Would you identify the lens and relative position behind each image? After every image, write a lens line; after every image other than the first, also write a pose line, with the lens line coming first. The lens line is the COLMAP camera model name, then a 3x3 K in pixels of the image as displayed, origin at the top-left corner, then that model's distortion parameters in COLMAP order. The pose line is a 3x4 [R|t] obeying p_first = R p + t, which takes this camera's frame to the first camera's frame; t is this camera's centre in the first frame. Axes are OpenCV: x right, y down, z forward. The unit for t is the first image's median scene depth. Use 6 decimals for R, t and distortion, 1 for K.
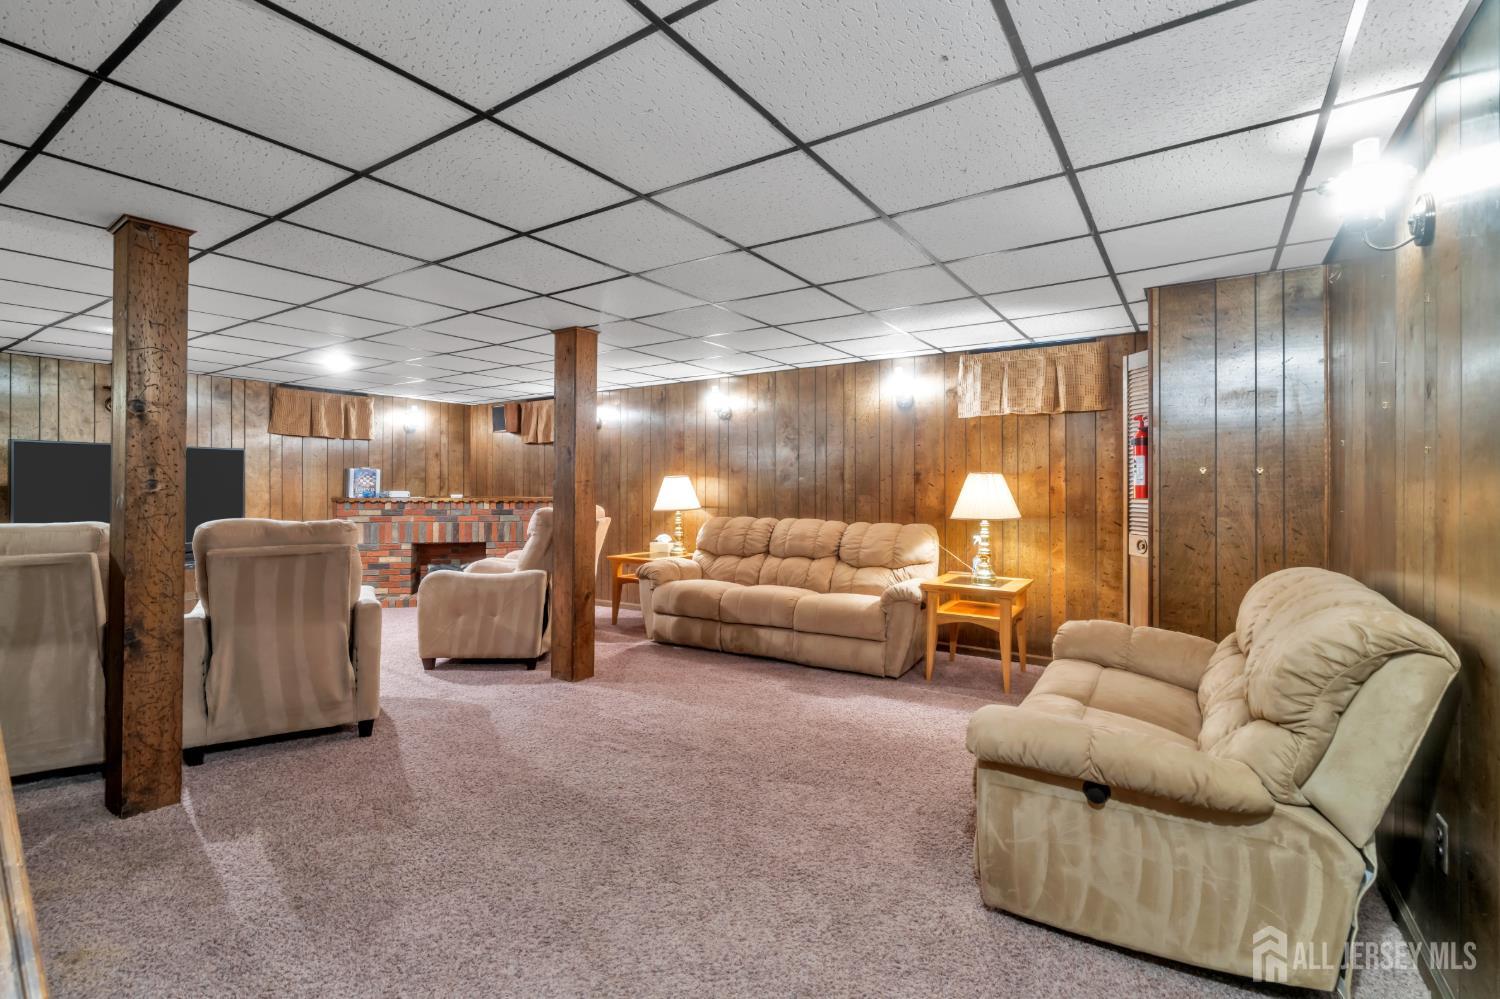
lens RADIAL K [[698.9, 0, 758.0], [0, 698.9, 486.3], [0, 0, 1]] dist [0.000800, 0.000777]
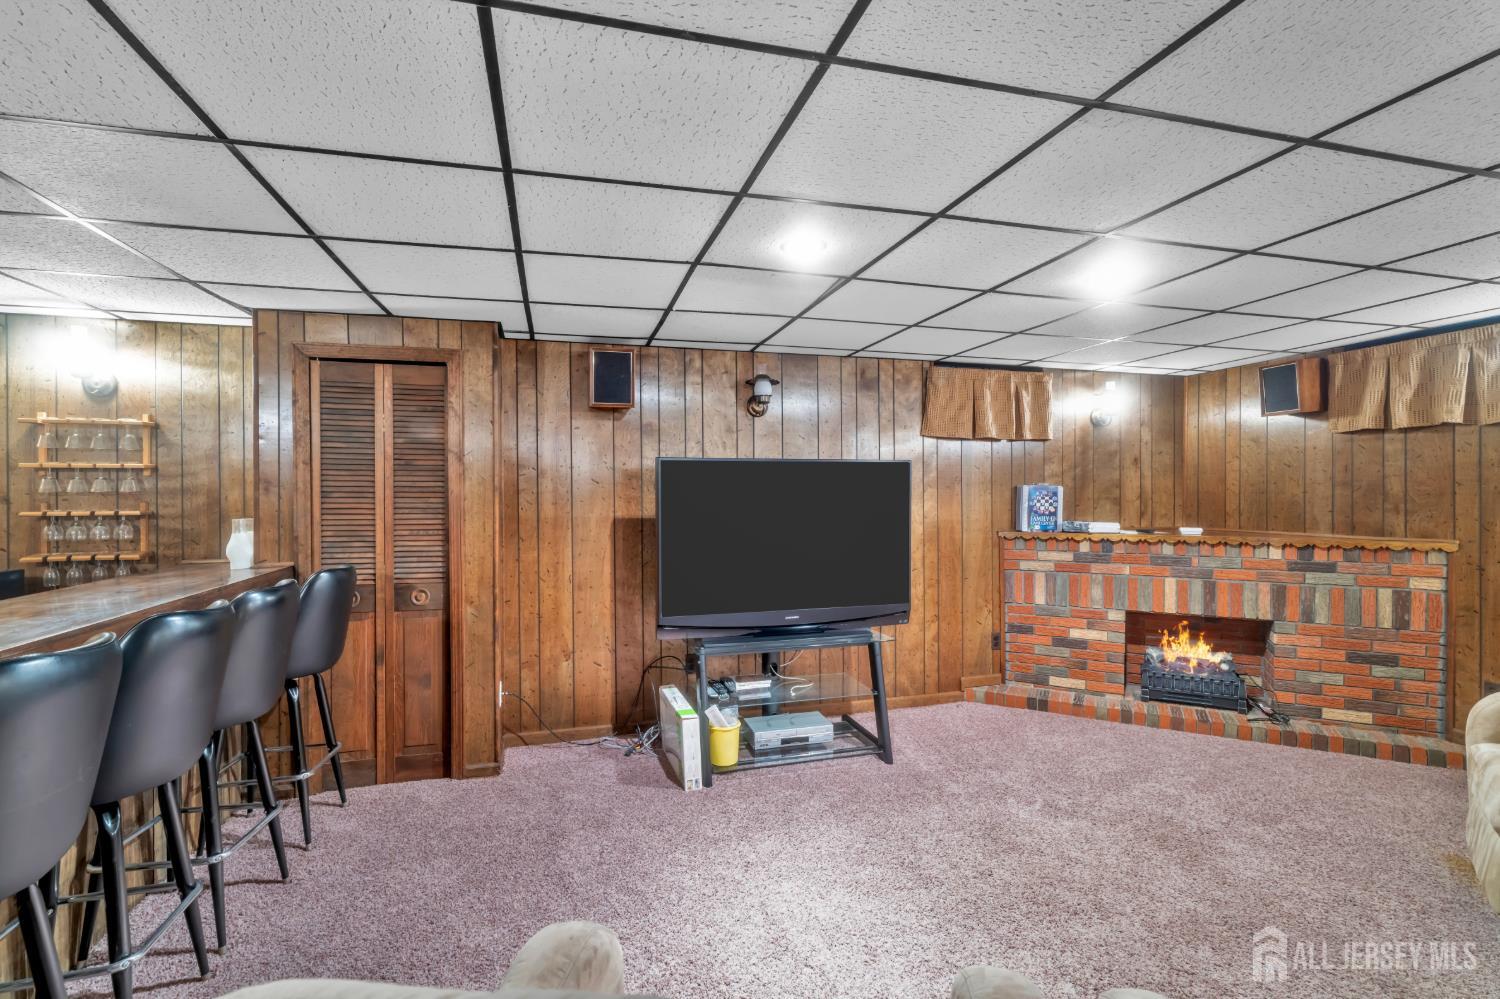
lens RADIAL K [[698.9, 0, 747.6], [0, 698.9, 498.2], [0, 0, 1]] dist [0.000800, 0.000777]
pose [[0.759996, 0.001281, -0.649926, -0.354881], [0.005533, 0.999949, 0.008440, -0.020611], [0.649904, -0.010010, 0.759950, 0.343888]]
